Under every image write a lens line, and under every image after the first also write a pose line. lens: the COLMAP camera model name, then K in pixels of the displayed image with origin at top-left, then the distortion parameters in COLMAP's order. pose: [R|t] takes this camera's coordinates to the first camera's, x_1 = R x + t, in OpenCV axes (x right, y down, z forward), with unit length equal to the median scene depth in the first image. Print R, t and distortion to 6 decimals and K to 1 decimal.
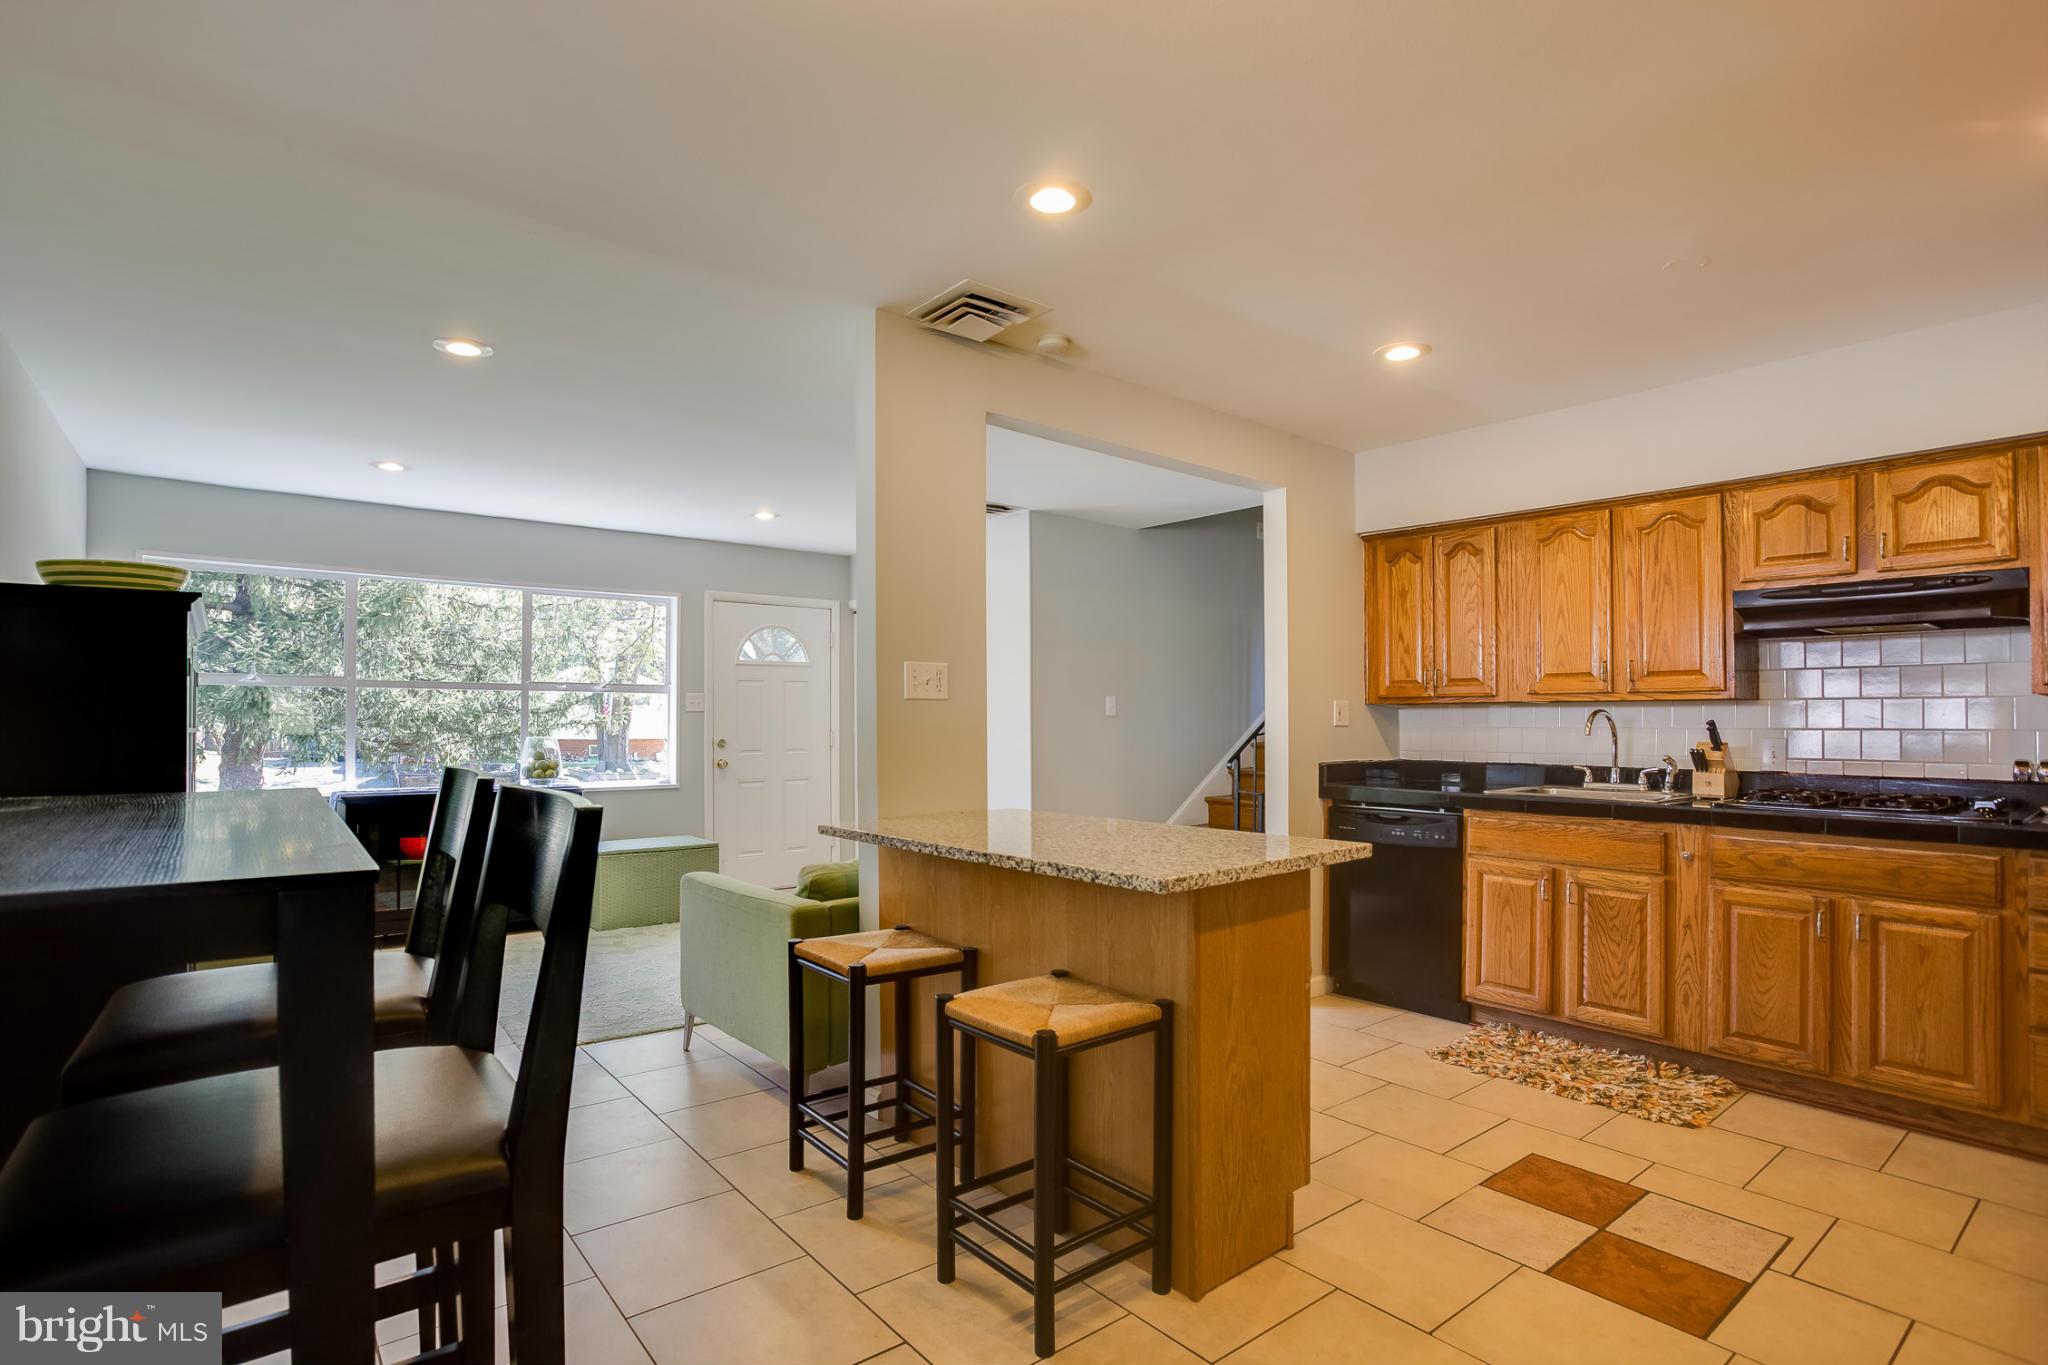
lens RADIAL K [[1007.4, 0, 1020.0], [0, 1007.4, 688.0], [0, 0, 1]] dist [-0.072911, 0.029805]
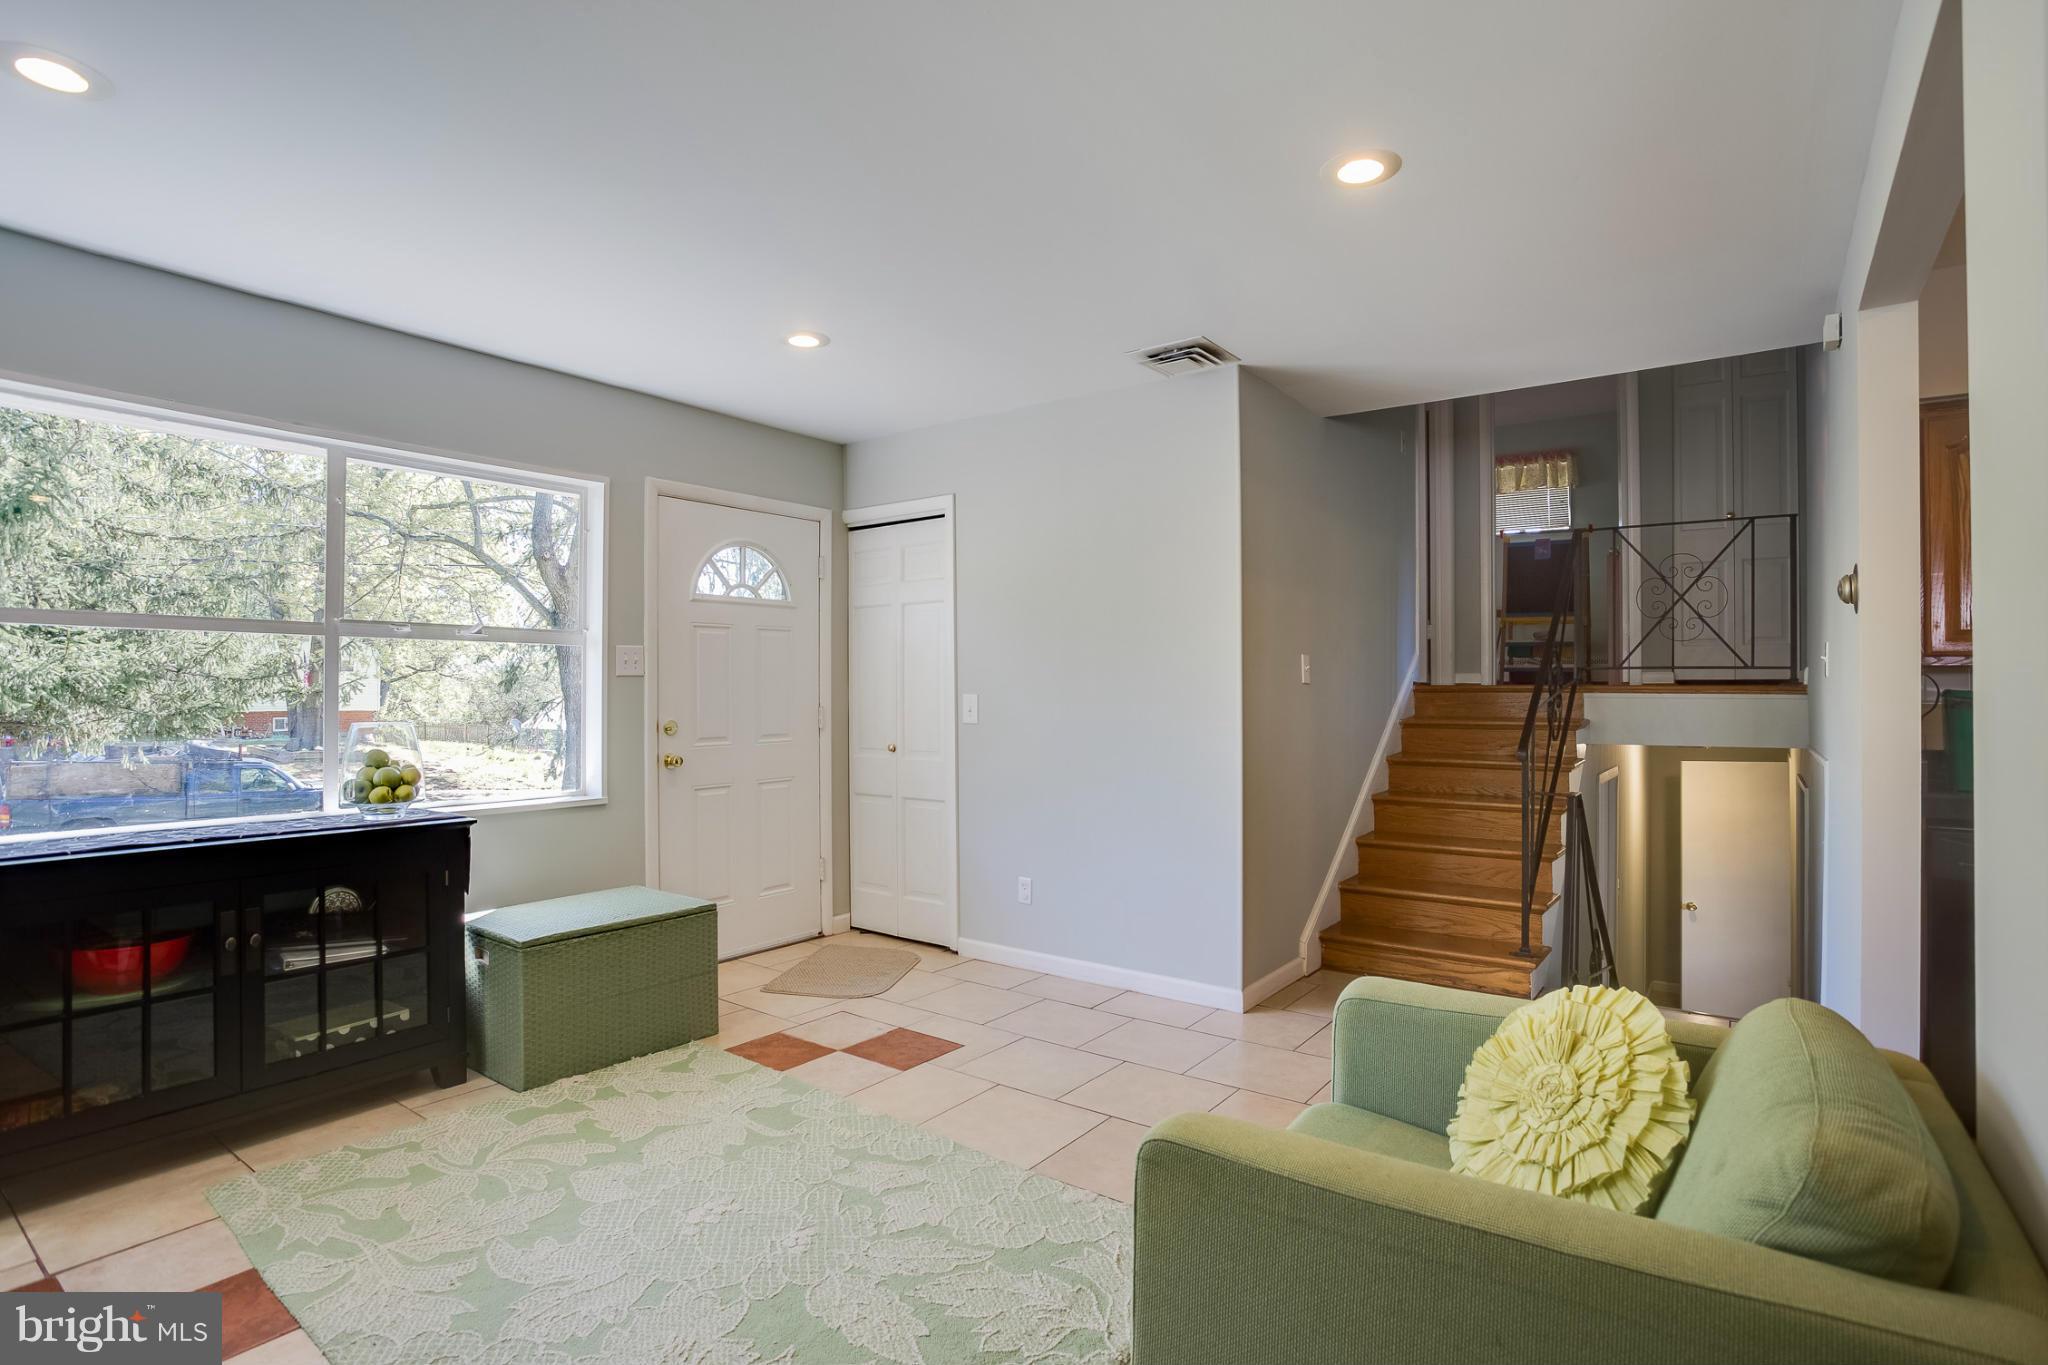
lens RADIAL K [[1007.1, 0, 1015.1], [0, 1007.1, 674.4], [0, 0, 1]] dist [-0.069658, 0.030700]
pose [[0.968760, 0.003617, 0.247973, -0.430462], [-0.008118, 0.999820, 0.017129, 0.018016], [-0.247867, -0.018607, 0.968615, 0.620186]]
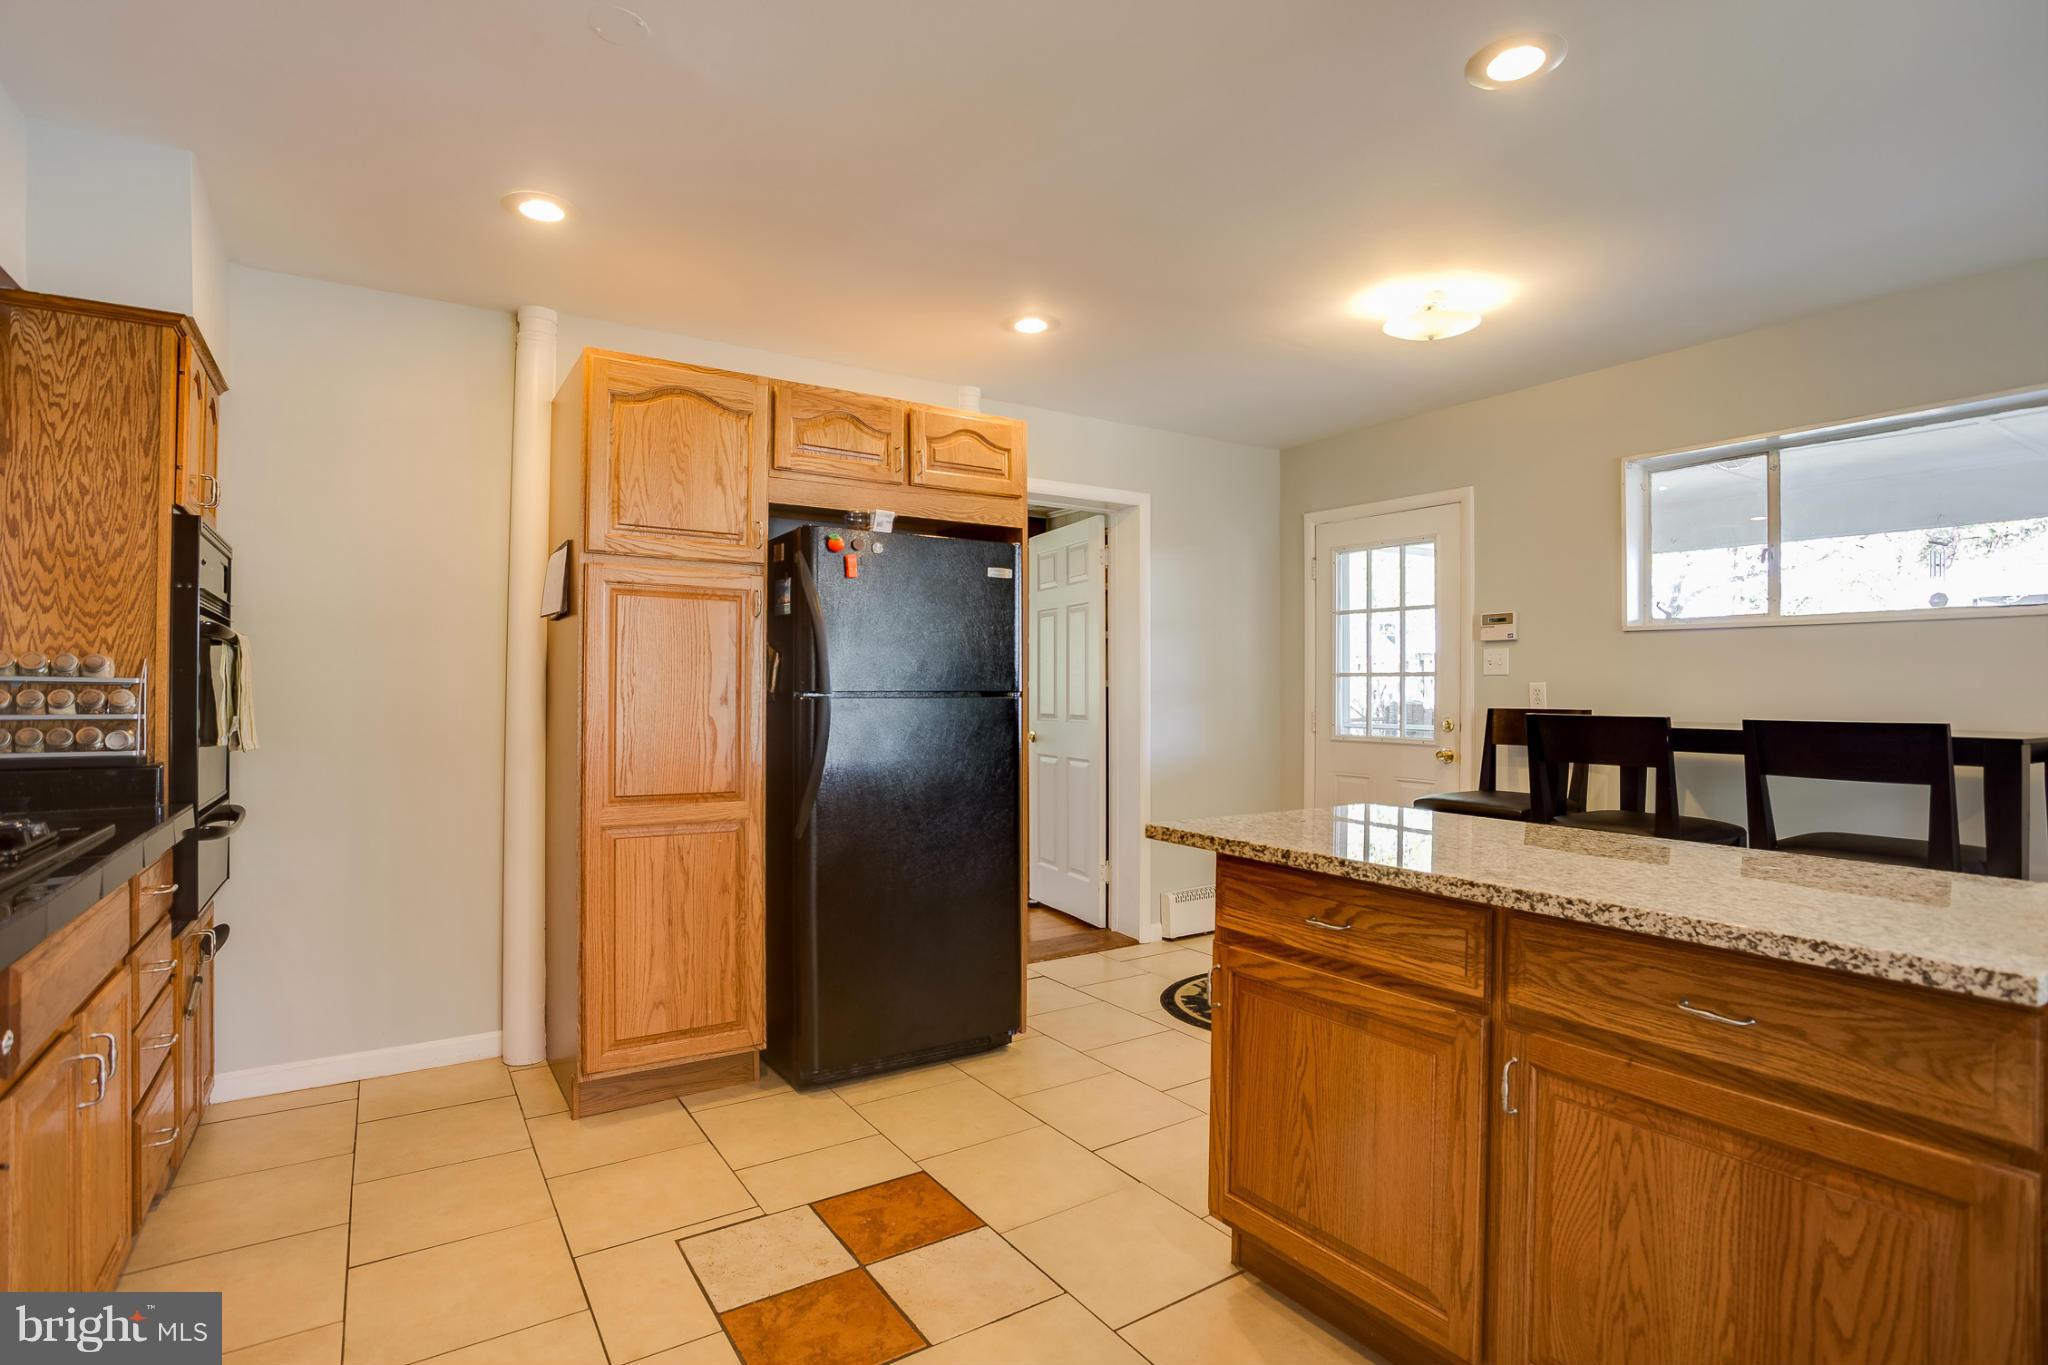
lens RADIAL K [[1007.1, 0, 1015.1], [0, 1007.1, 674.4], [0, 0, 1]] dist [-0.069658, 0.030700]
pose [[-0.994644, -0.004890, 0.103248, 0.219724], [-0.009486, 0.998983, -0.044073, 0.037696], [-0.102927, -0.044817, -0.993679, 1.116121]]
